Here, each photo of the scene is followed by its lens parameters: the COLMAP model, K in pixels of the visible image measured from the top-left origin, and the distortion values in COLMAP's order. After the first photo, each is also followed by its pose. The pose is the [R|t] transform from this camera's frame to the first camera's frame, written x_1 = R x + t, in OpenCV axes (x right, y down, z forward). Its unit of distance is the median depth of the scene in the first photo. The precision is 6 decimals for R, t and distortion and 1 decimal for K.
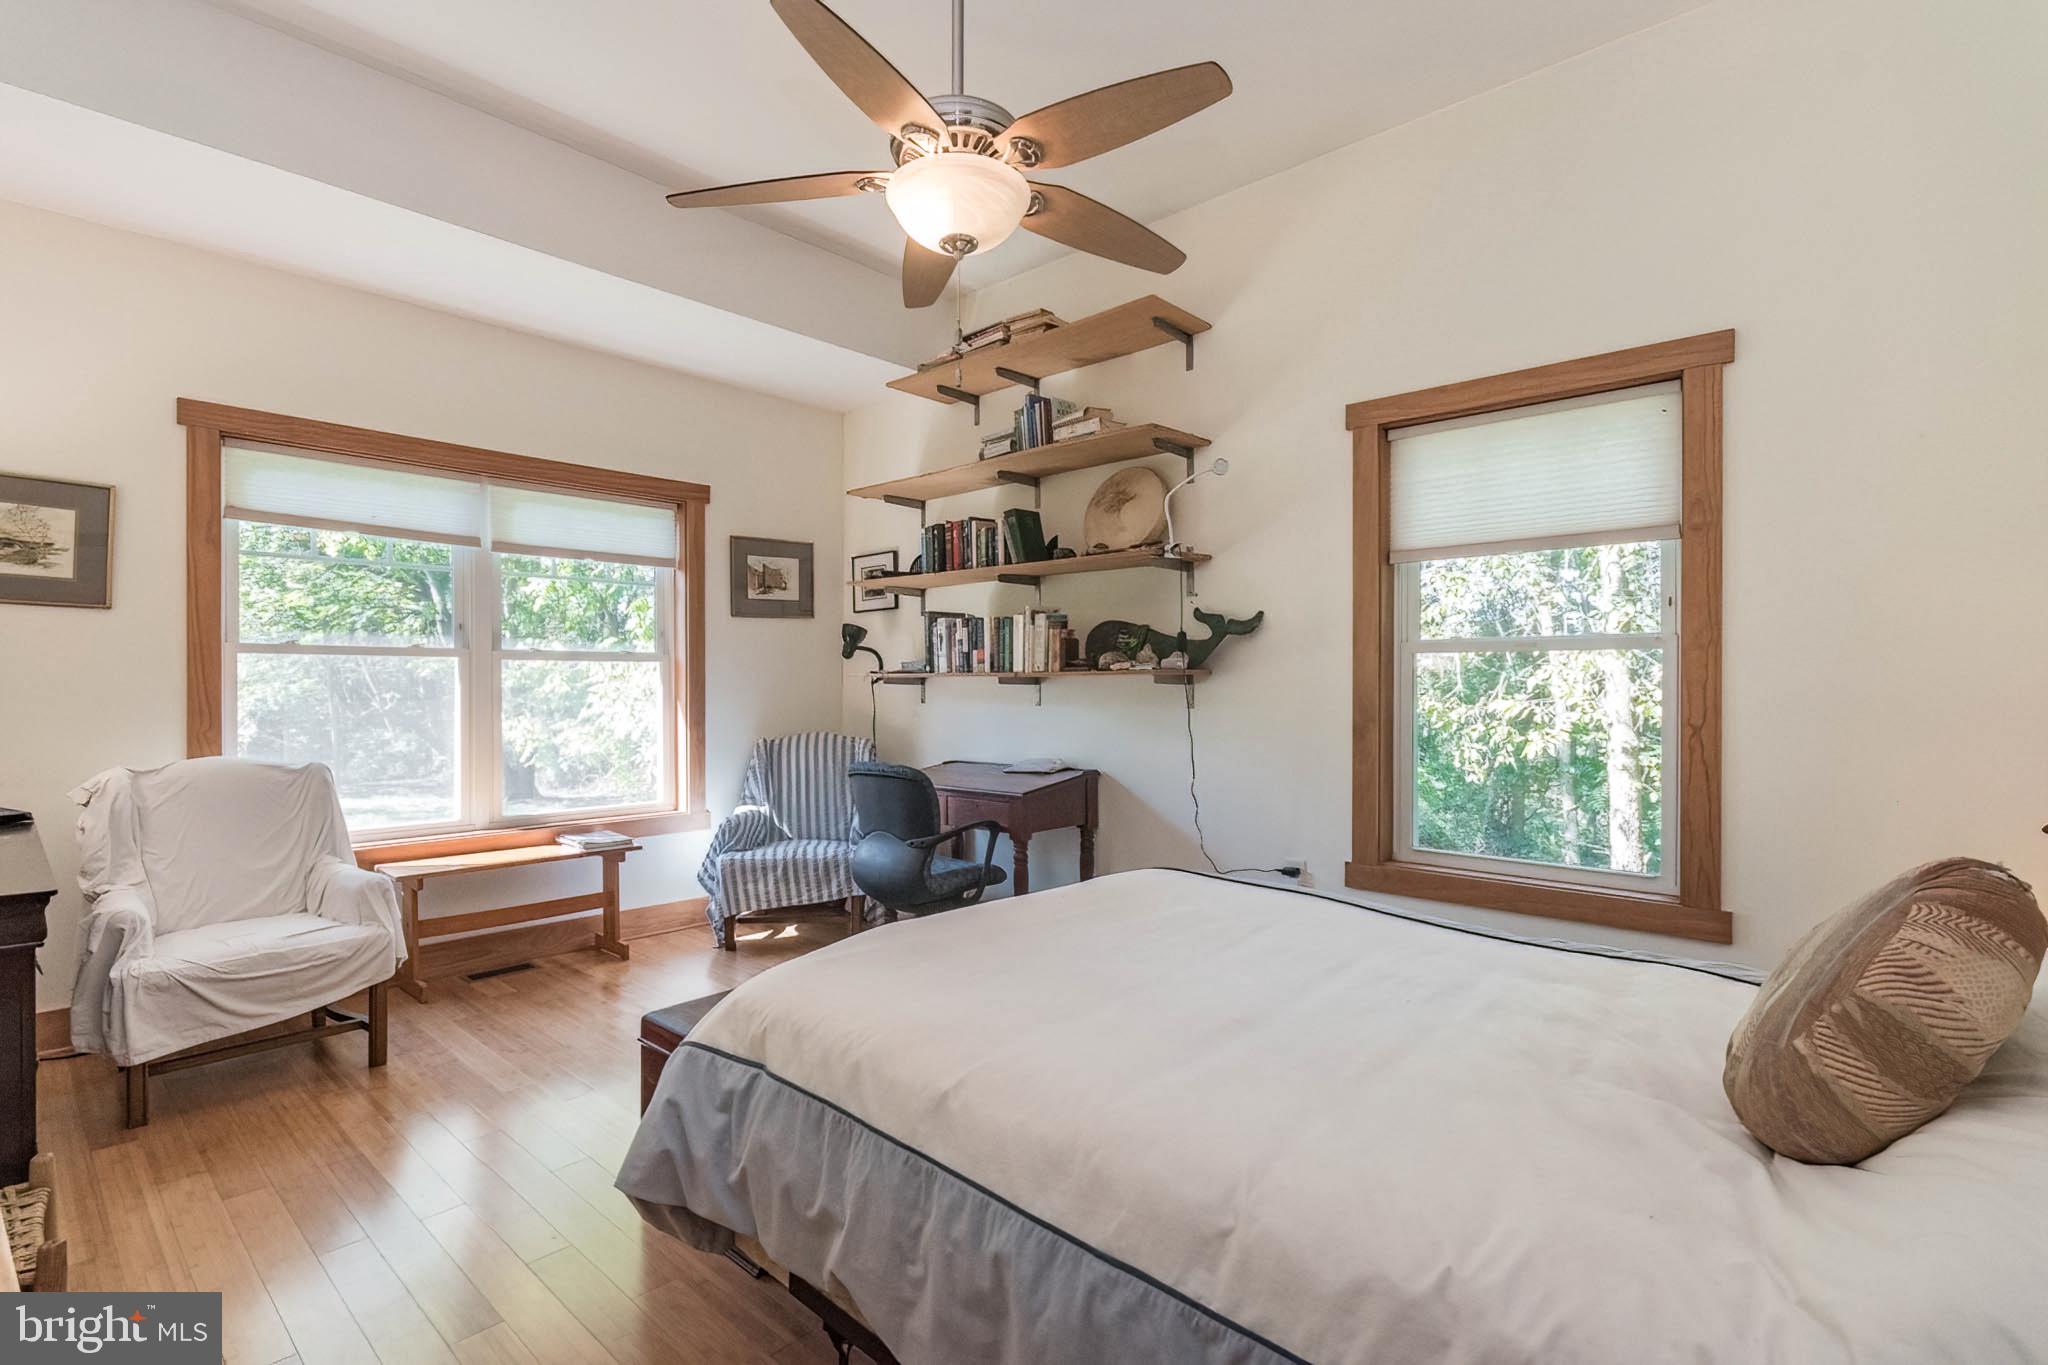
lens RADIAL K [[969.1, 0, 1026.1], [0, 969.1, 683.1], [0, 0, 1]] dist [-0.000313, -0.003750]
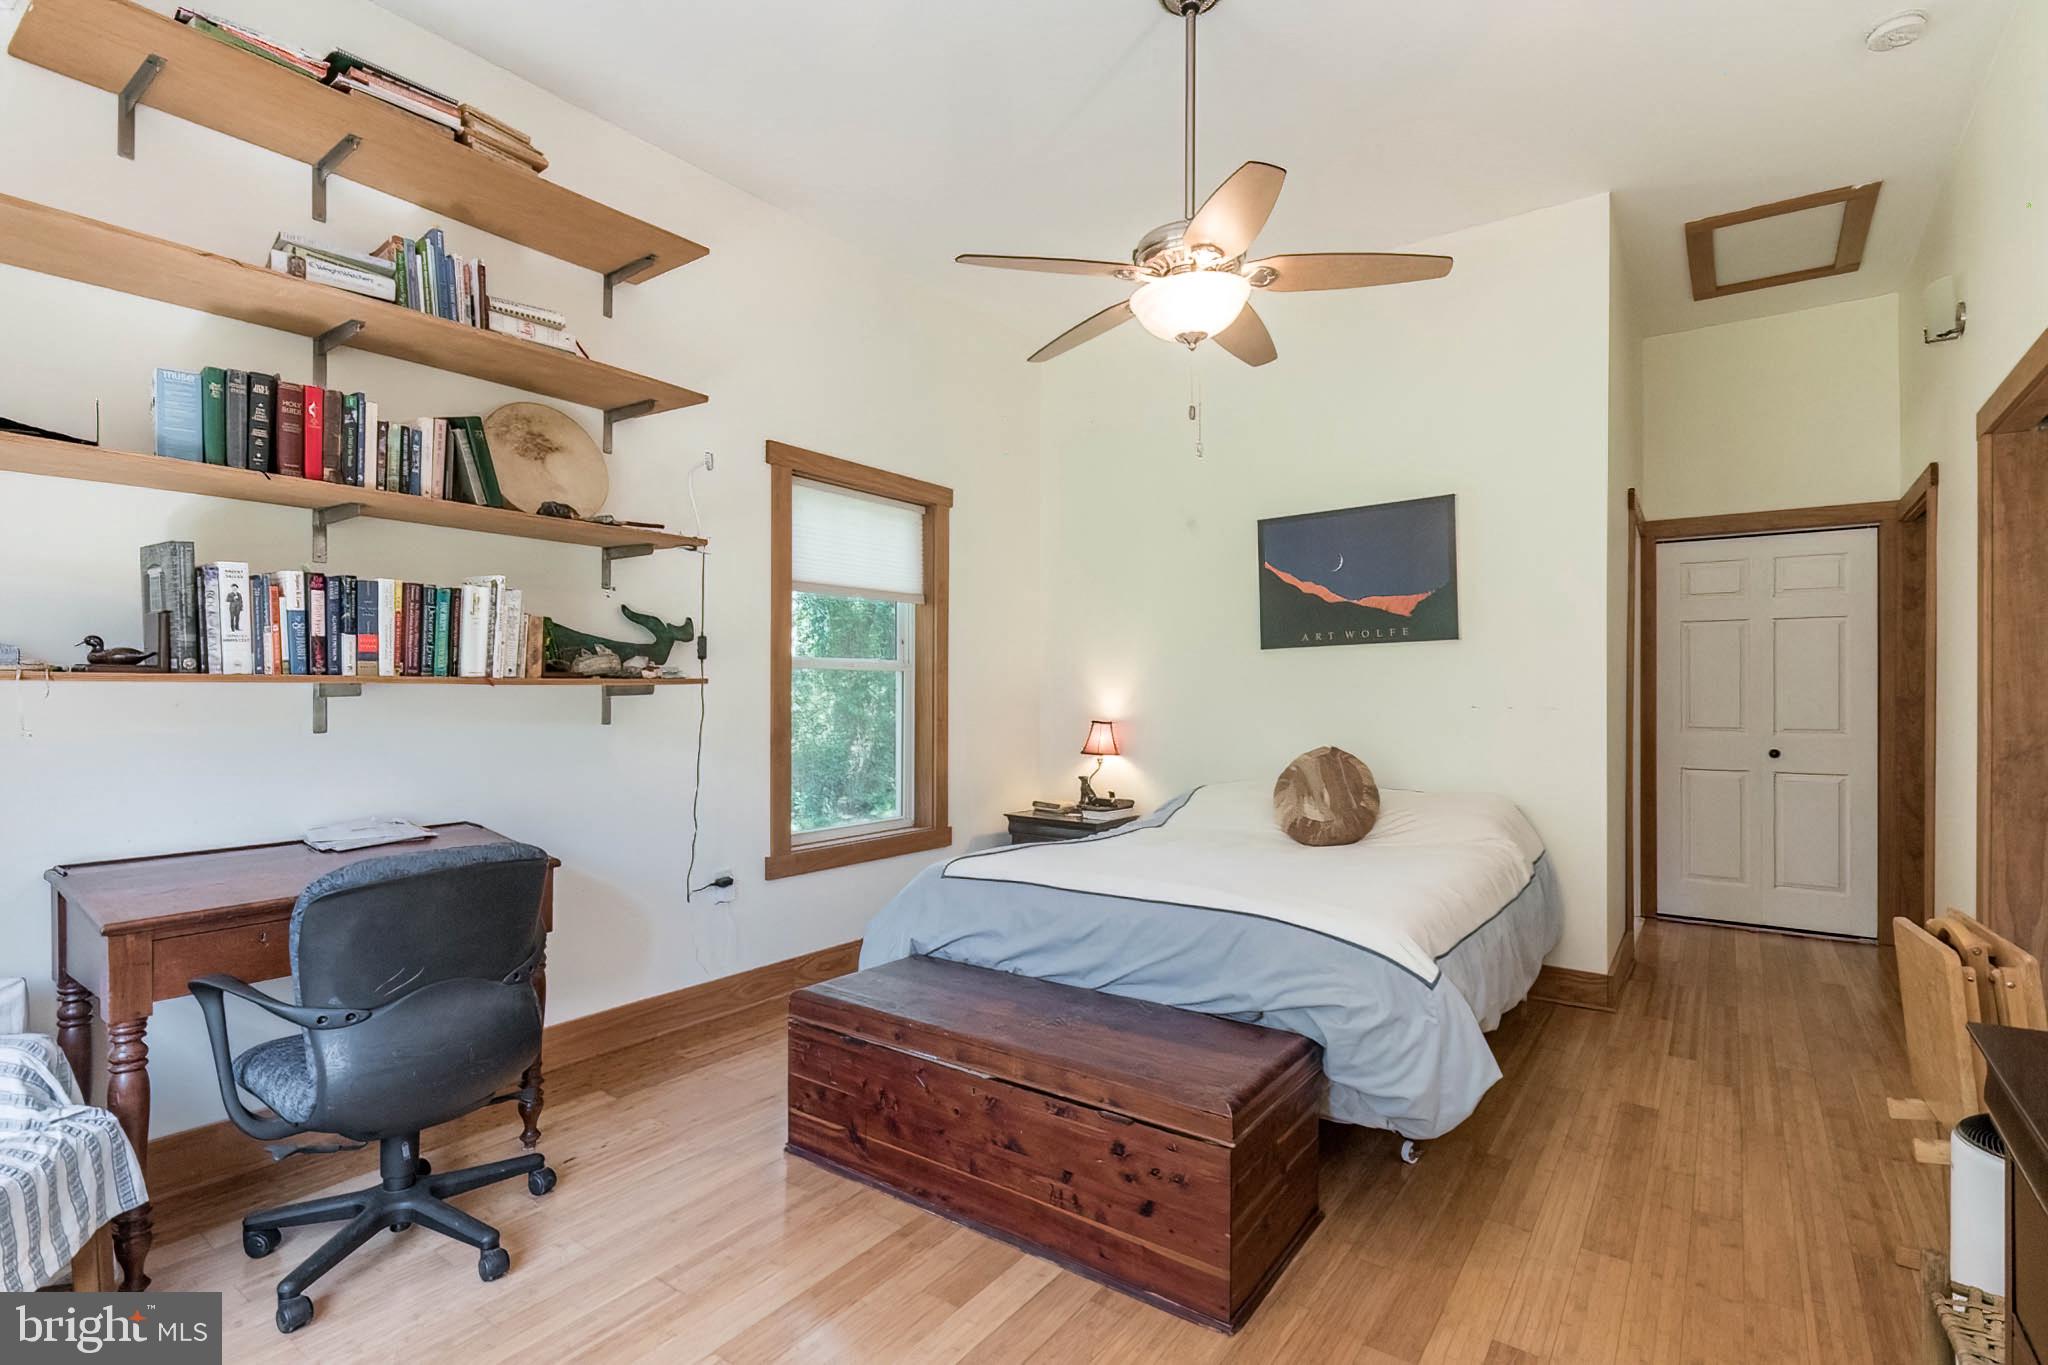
lens RADIAL K [[969.1, 0, 1024.3], [0, 969.1, 685.7], [0, 0, 1]] dist [-0.000313, -0.003750]
pose [[-0.114759, 0.004531, 0.993383, -0.670534], [-0.001849, 0.999987, -0.004775, -0.003431], [-0.993392, -0.002385, -0.114750, 0.715176]]
